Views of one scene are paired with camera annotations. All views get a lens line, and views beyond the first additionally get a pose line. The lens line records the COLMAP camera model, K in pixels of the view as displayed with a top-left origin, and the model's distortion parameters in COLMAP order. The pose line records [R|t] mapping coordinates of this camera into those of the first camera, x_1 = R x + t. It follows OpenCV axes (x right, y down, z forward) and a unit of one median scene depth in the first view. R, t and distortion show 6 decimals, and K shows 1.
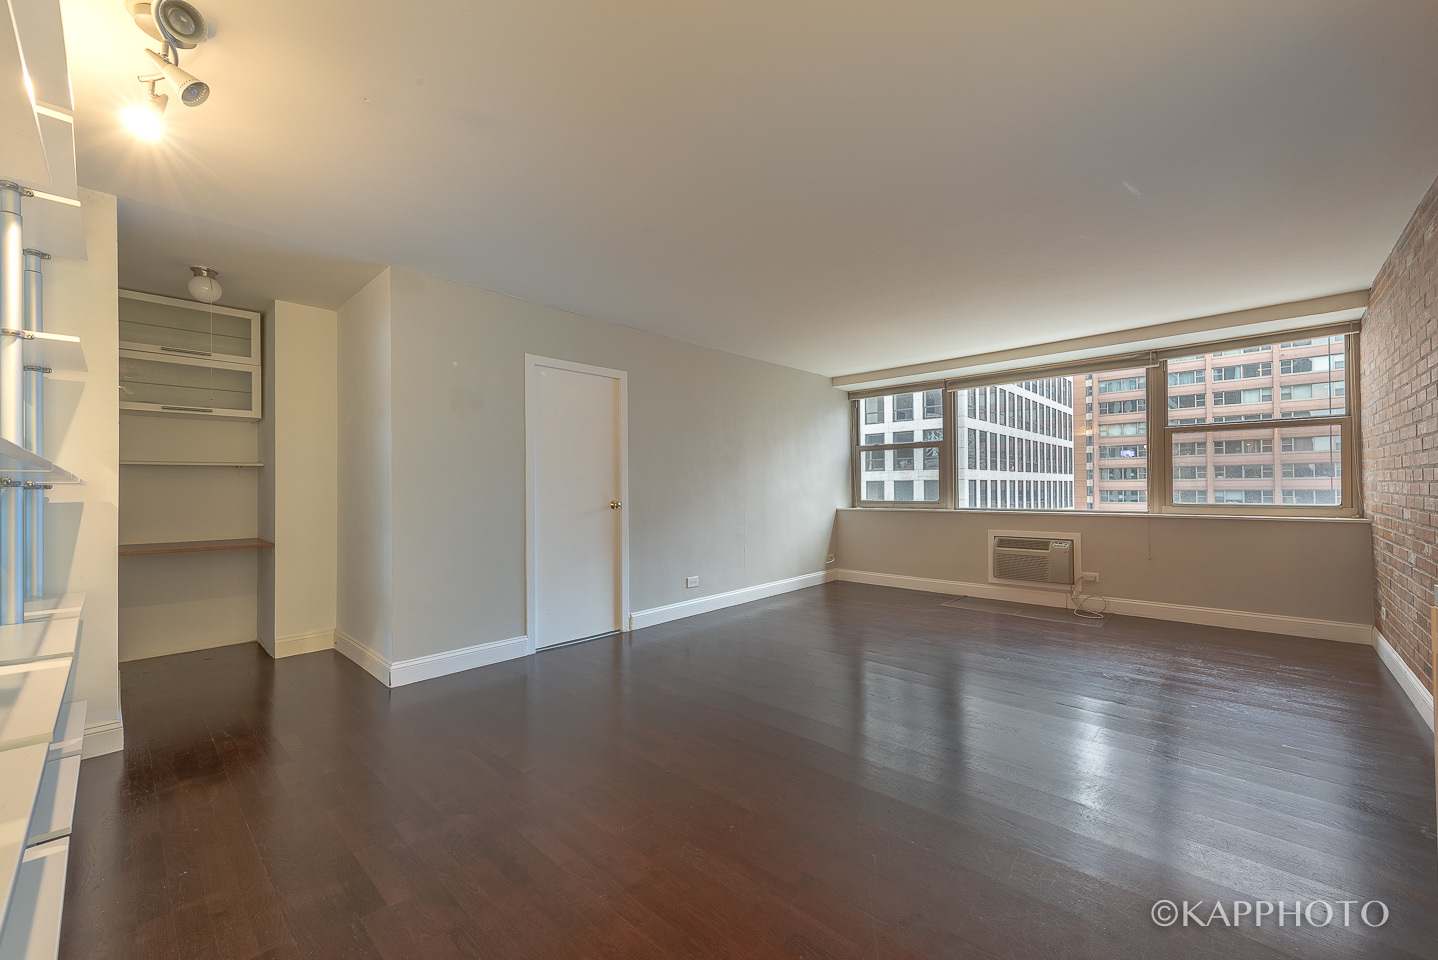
lens RADIAL K [[610.9, 0, 714.7], [0, 610.9, 484.8], [0, 0, 1]] dist [-0.015962, 0.000013]
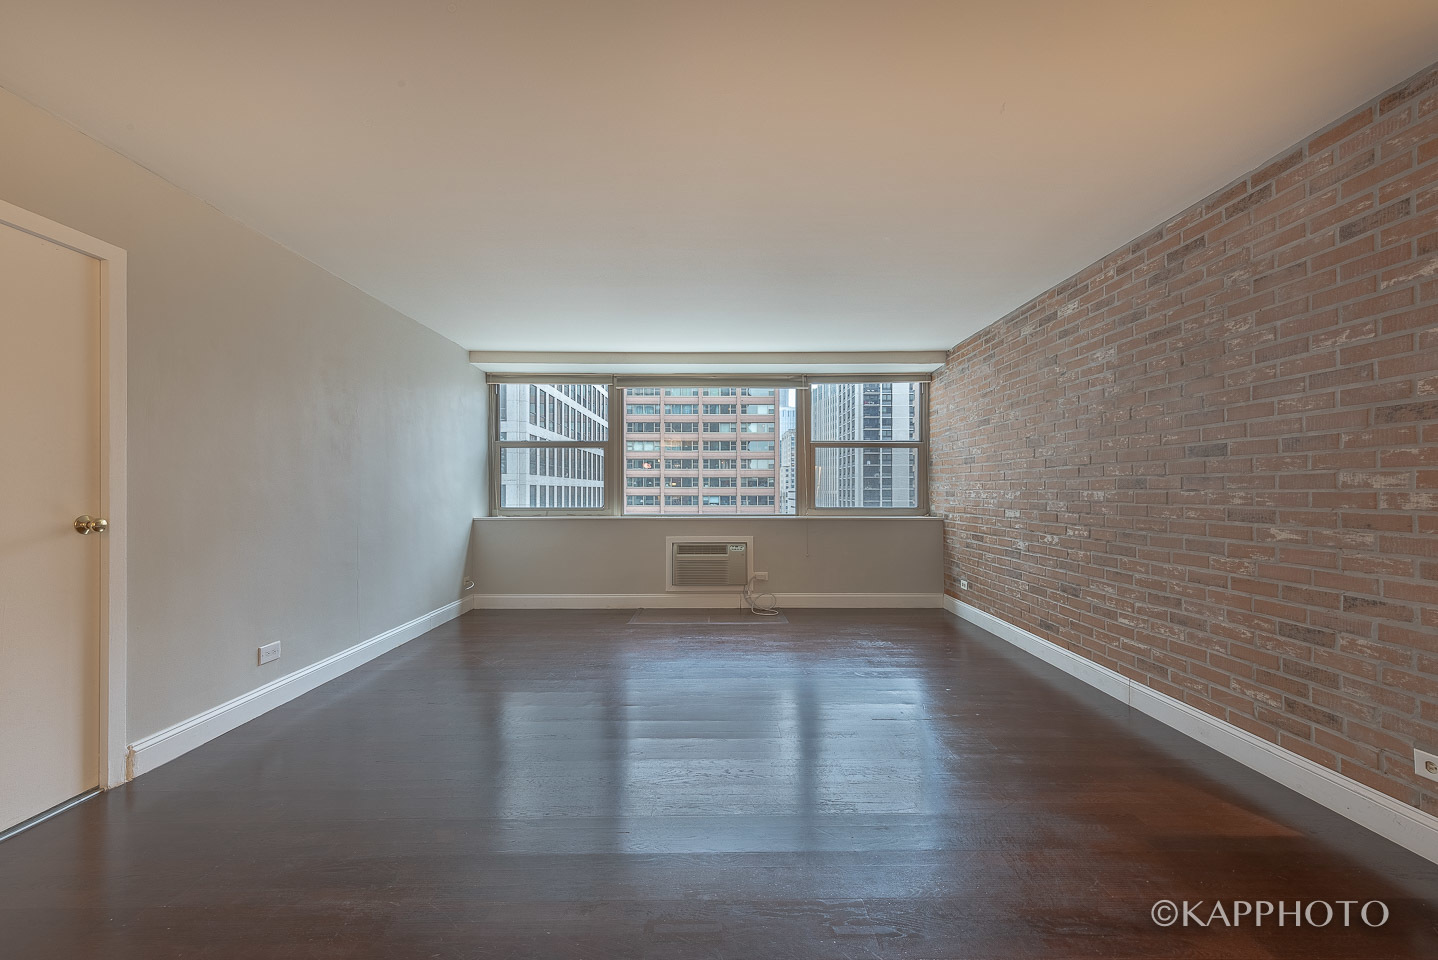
lens RADIAL K [[567.0, 0, 733.1], [0, 567.0, 491.1], [0, 0, 1]] dist [-0.001637, -0.000877]
pose [[0.679556, 0.008155, 0.733579, -0.112162], [-0.009162, 0.999955, -0.002629, 0.003024], [-0.733567, -0.004934, 0.679599, 0.263323]]
